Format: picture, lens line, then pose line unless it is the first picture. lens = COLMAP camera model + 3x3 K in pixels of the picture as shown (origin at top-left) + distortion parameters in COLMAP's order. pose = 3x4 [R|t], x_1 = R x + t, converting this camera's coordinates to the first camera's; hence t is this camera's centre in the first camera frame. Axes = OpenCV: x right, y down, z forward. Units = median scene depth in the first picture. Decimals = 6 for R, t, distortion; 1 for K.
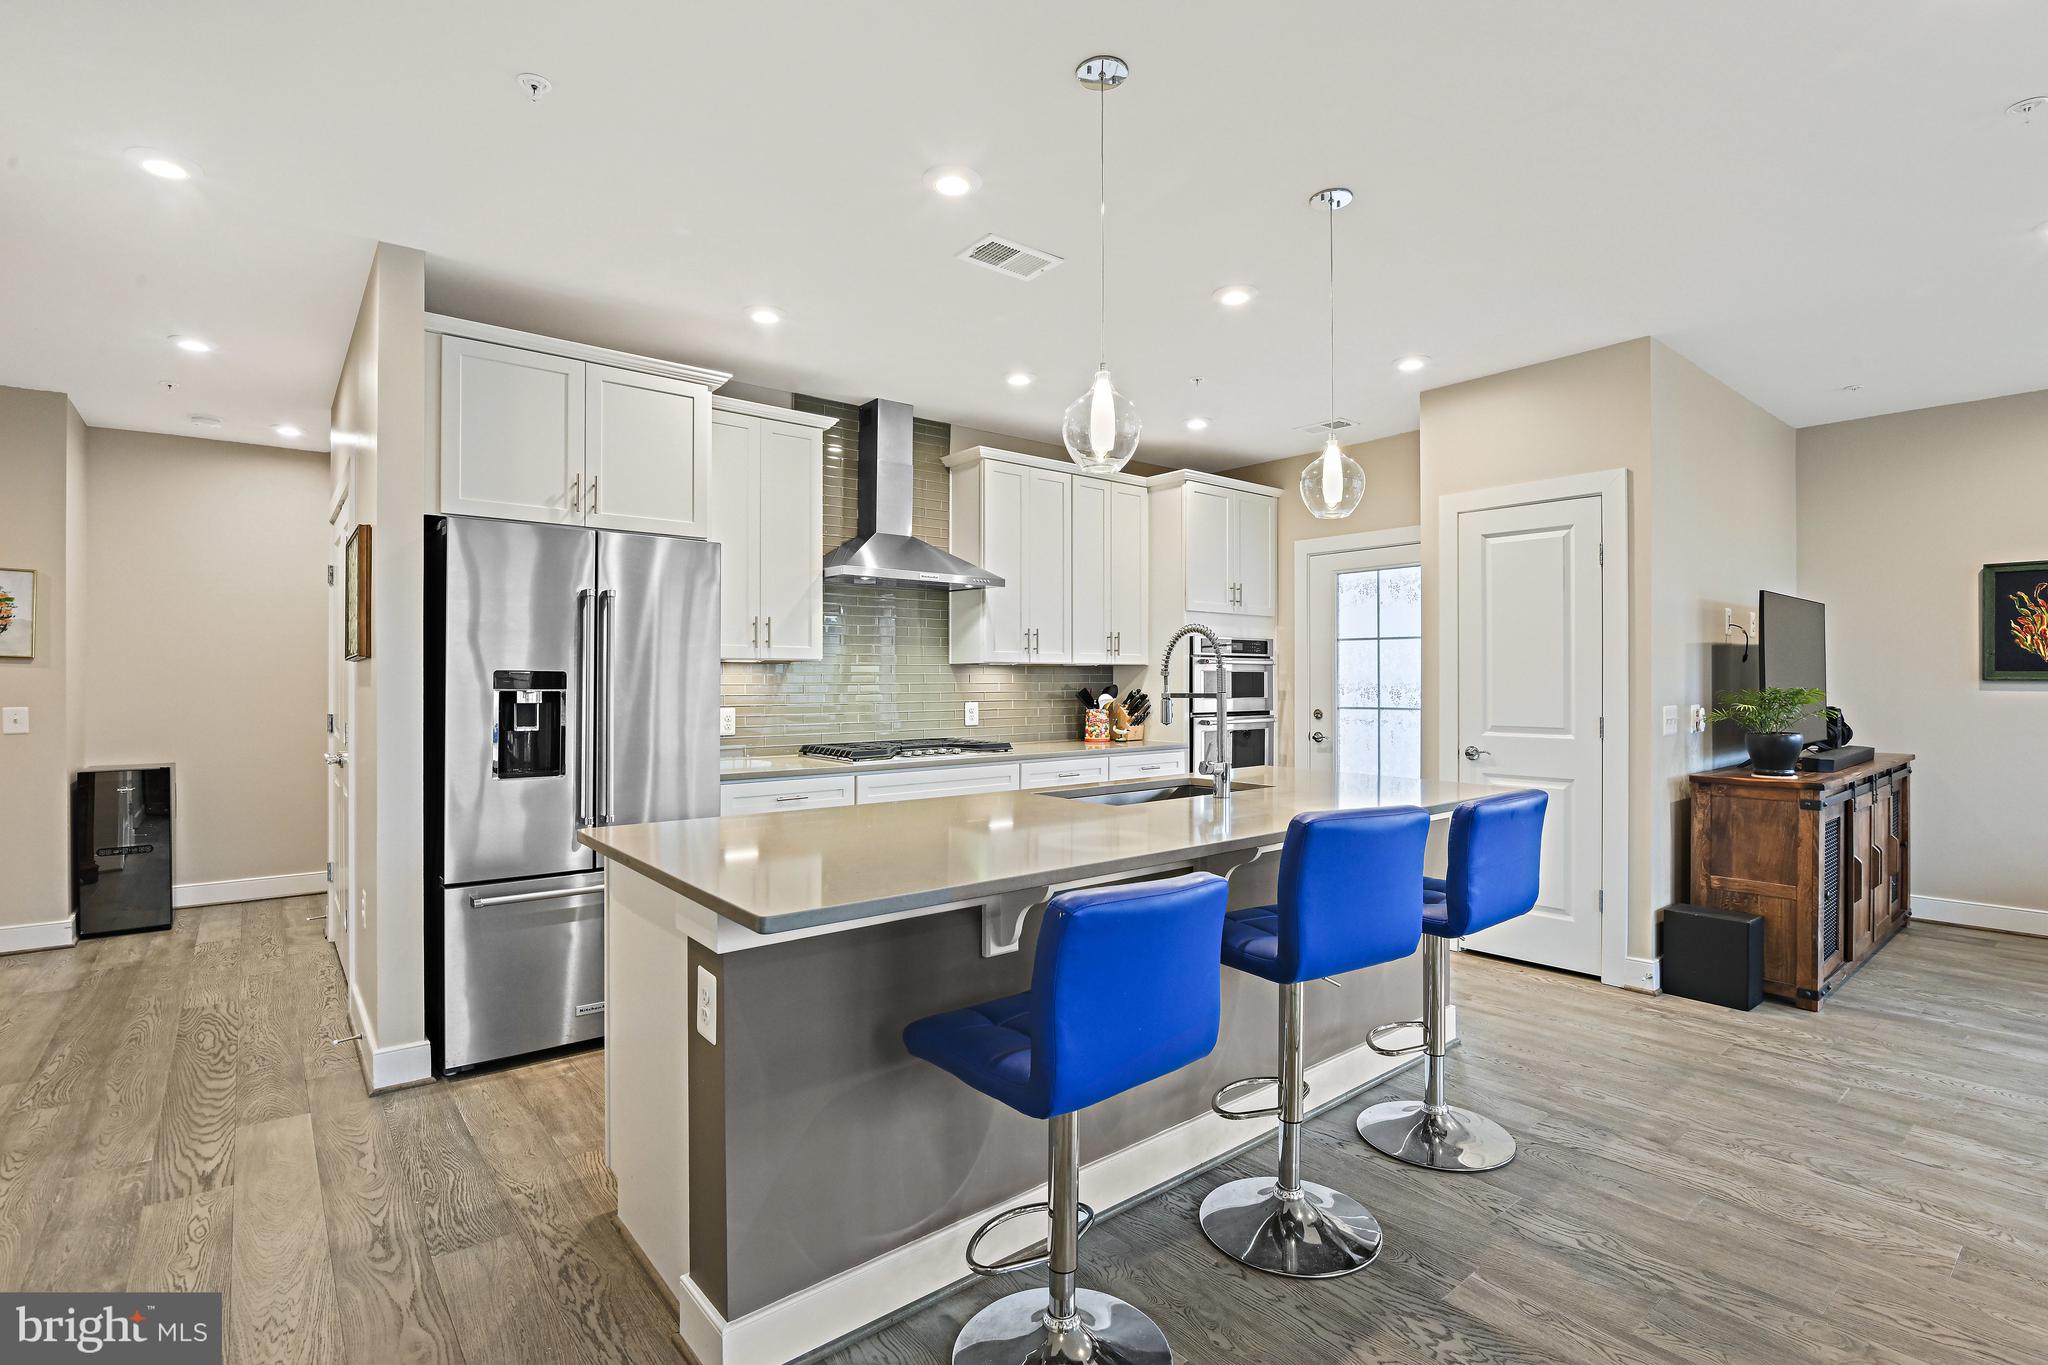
lens RADIAL K [[960.8, 0, 1020.5], [0, 960.8, 675.7], [0, 0, 1]] dist [-0.016138, -0.003132]
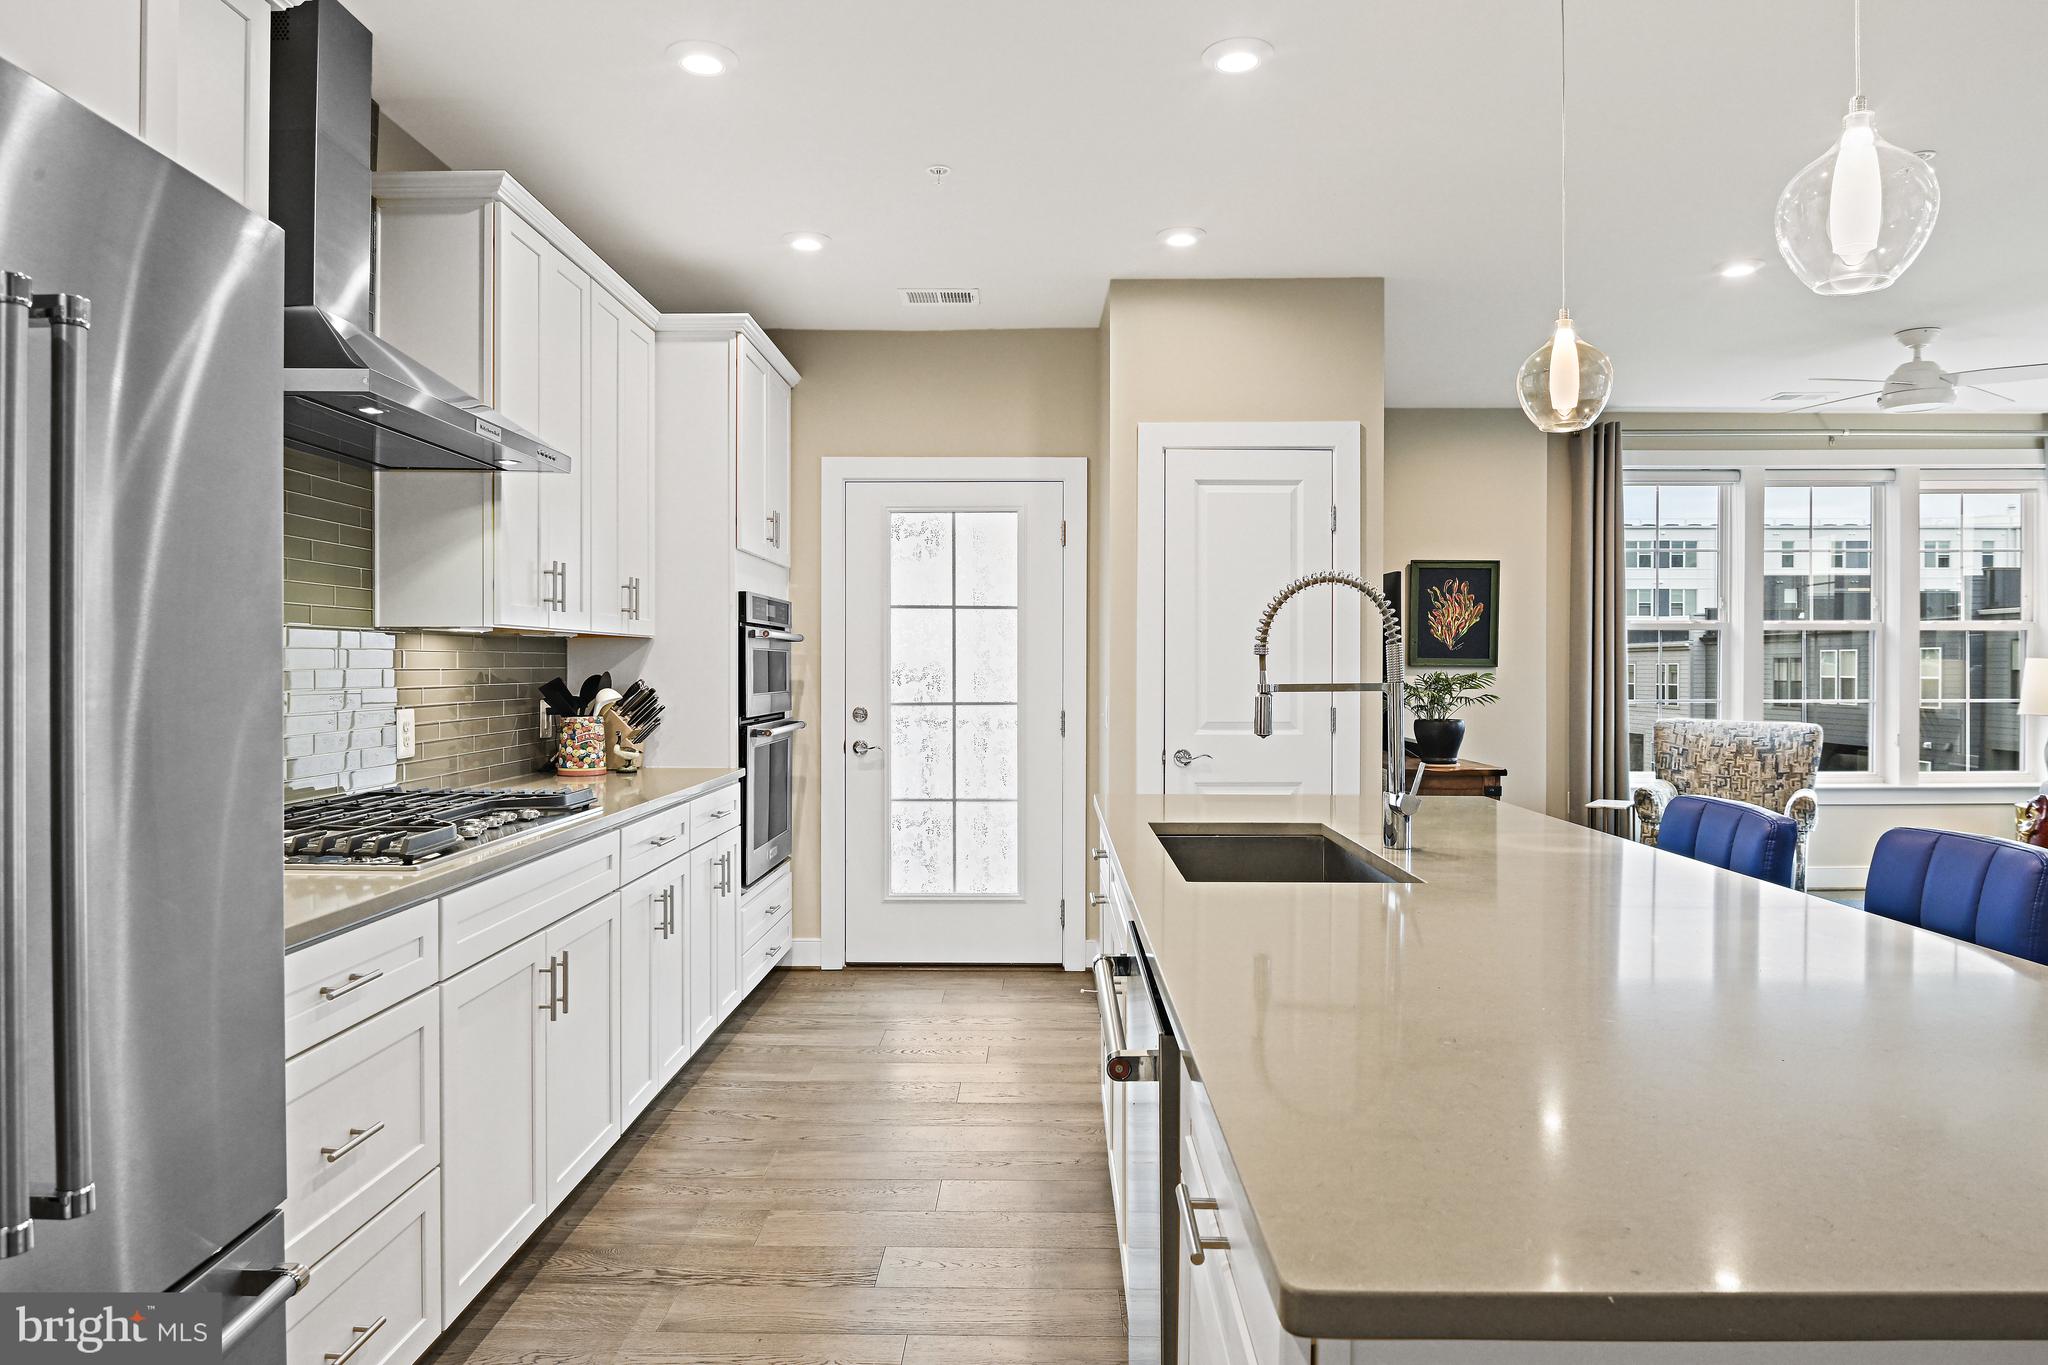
lens RADIAL K [[1237.9, 0, 1026.9], [0, 1237.9, 675.2], [0, 0, 1]] dist [-0.011919, -0.010352]
pose [[0.641309, -0.003902, 0.767273, -0.355319], [-0.005034, 0.999944, 0.009292, 0.004078], [-0.767266, -0.009821, 0.641254, 0.415879]]
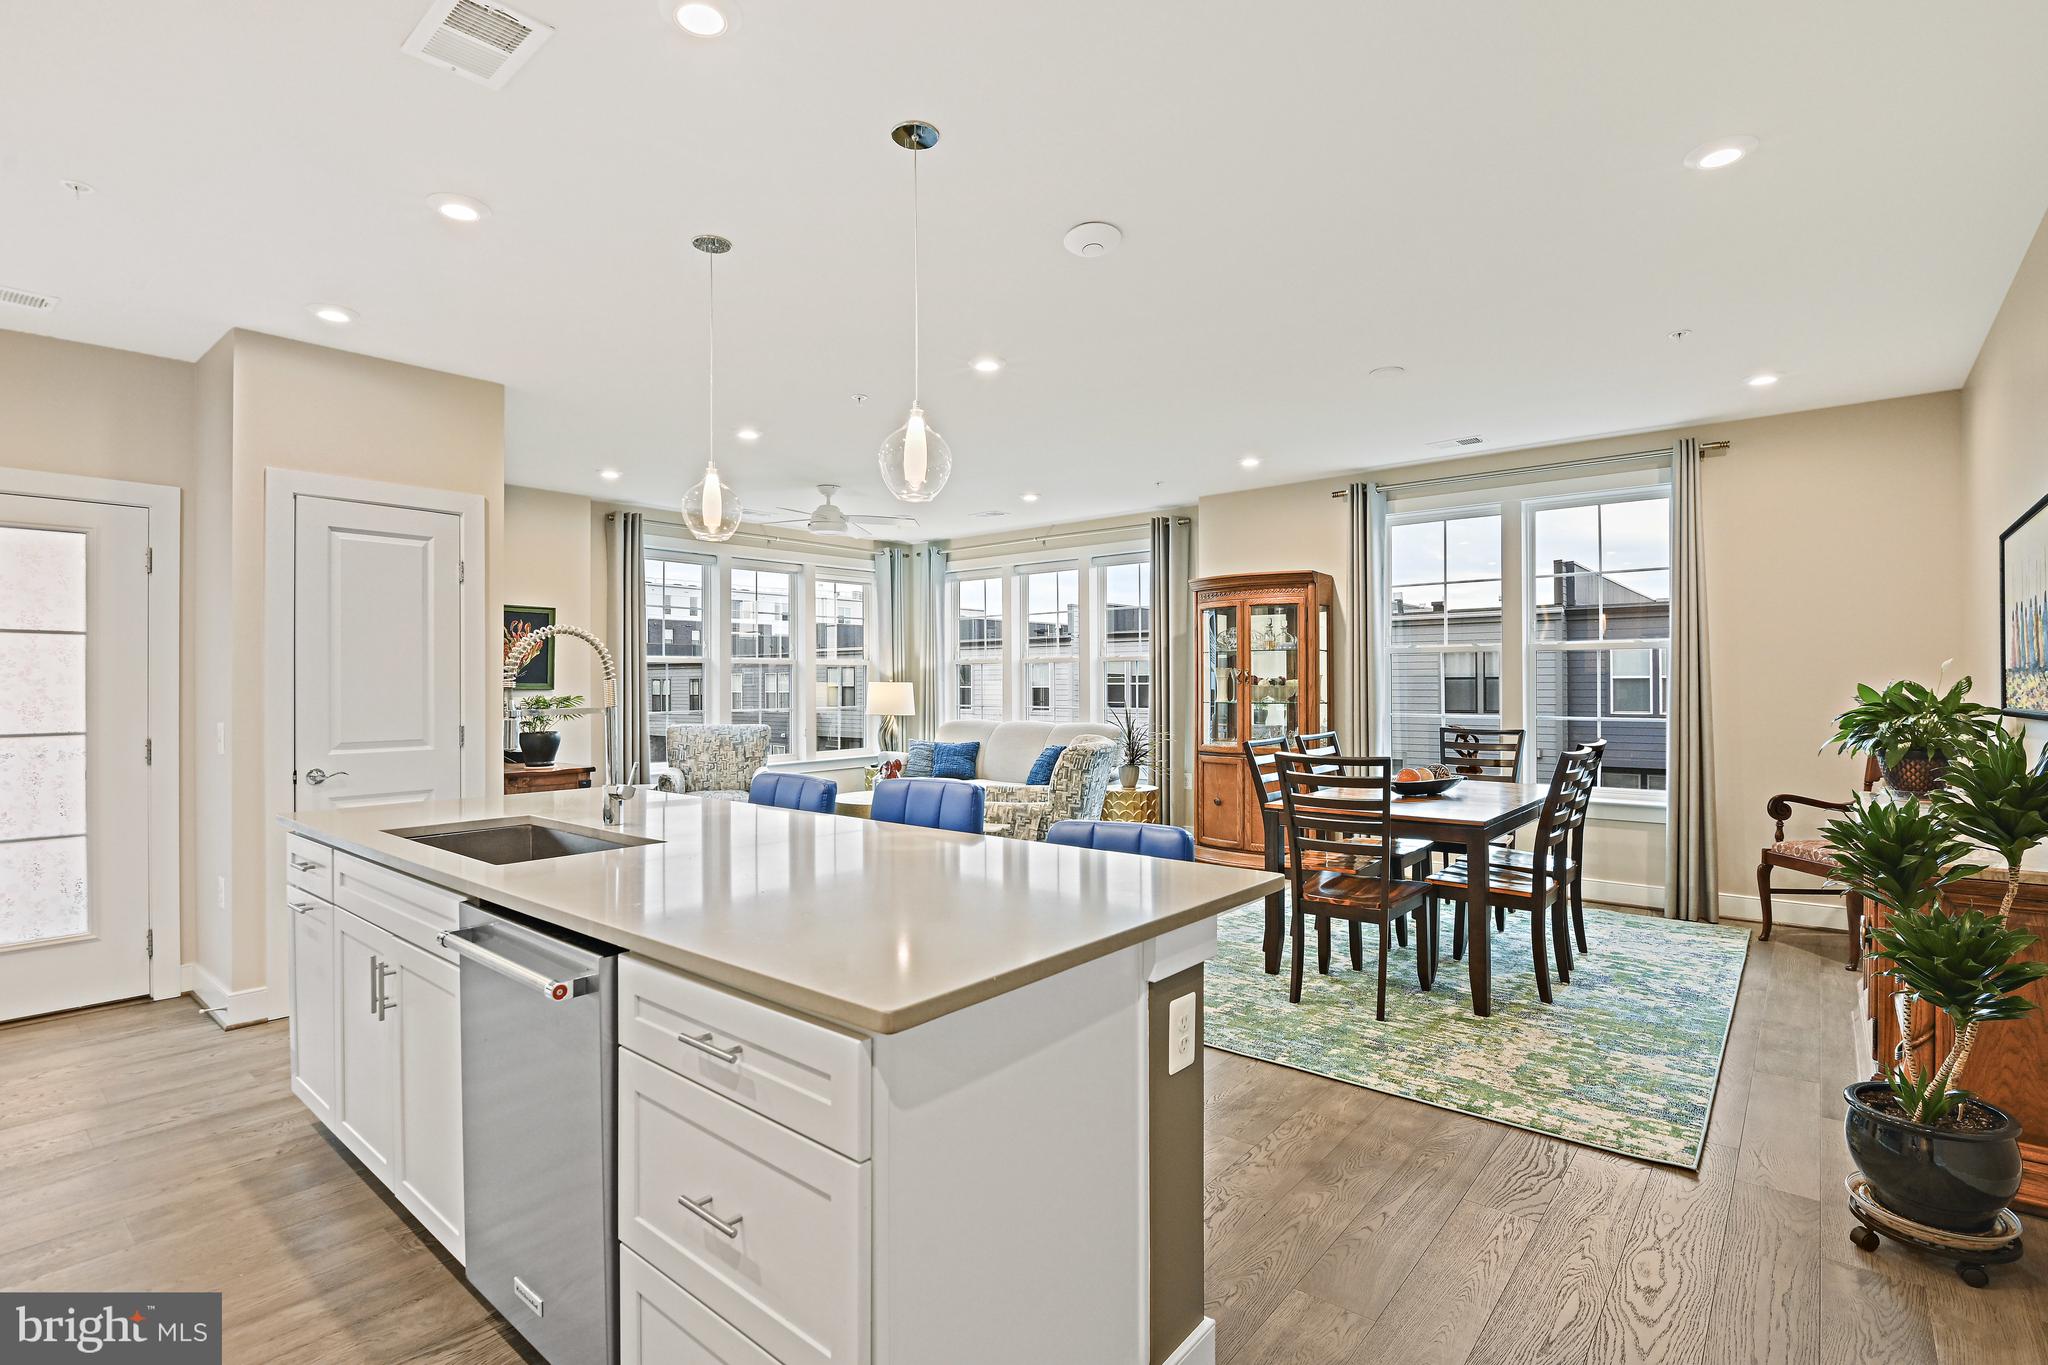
lens RADIAL K [[960.8, 0, 1029.4], [0, 960.8, 679.1], [0, 0, 1]] dist [-0.016138, -0.003132]
pose [[-0.197614, 0.006580, 0.980258, -0.458579], [0.000696, 0.999978, -0.006572, -0.000933], [-0.980280, -0.000616, -0.197614, 0.497737]]
